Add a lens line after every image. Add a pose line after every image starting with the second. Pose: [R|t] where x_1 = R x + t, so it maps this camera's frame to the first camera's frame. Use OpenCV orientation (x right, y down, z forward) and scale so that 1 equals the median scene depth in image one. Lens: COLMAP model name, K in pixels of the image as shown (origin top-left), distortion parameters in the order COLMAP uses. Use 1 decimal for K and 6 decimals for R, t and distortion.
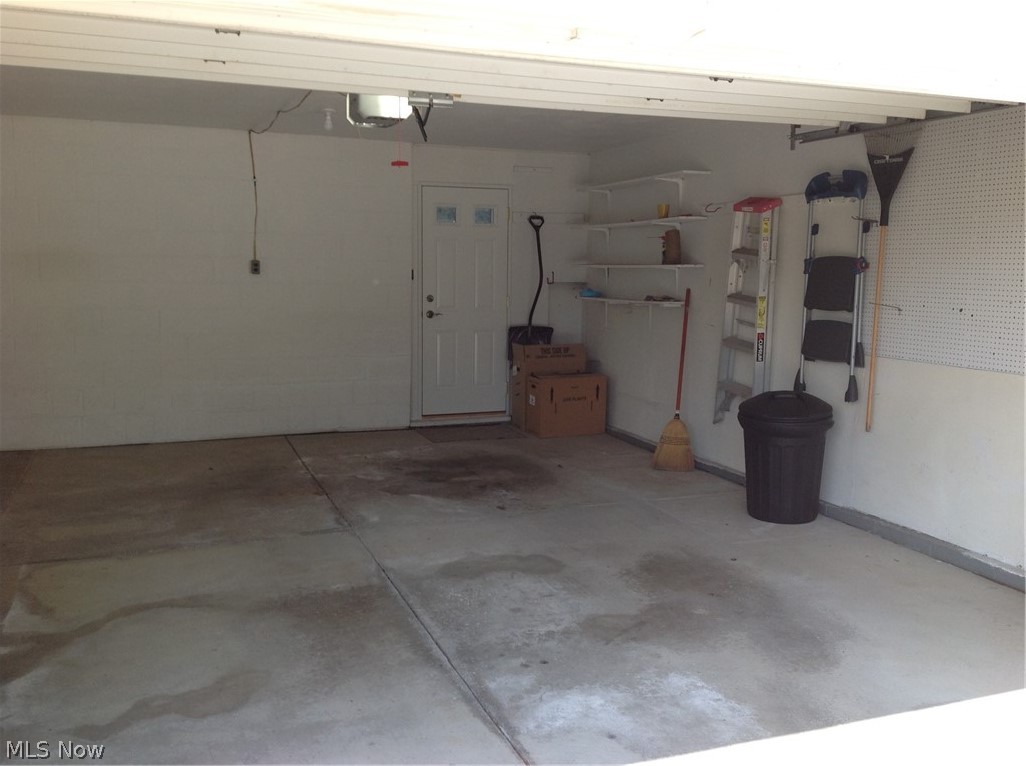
lens RADIAL K [[962.0, 0, 507.3], [0, 962.0, 371.9], [0, 0, 1]] dist [0.149137, -0.301214]
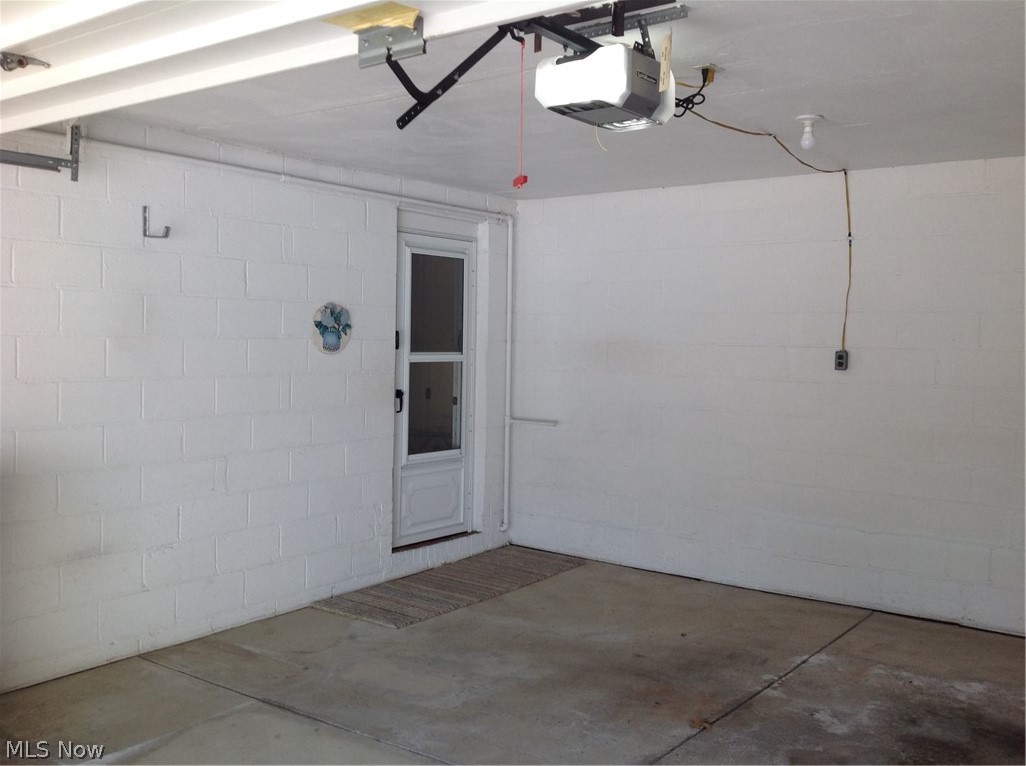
lens RADIAL K [[962.0, 0, 507.3], [0, 962.0, 371.9], [0, 0, 1]] dist [0.149137, -0.301214]
pose [[0.531177, 0.029151, -0.846759, 0.271112], [-0.103035, 0.994213, -0.030407, -0.068548], [0.840973, 0.103397, 0.531106, 0.544904]]
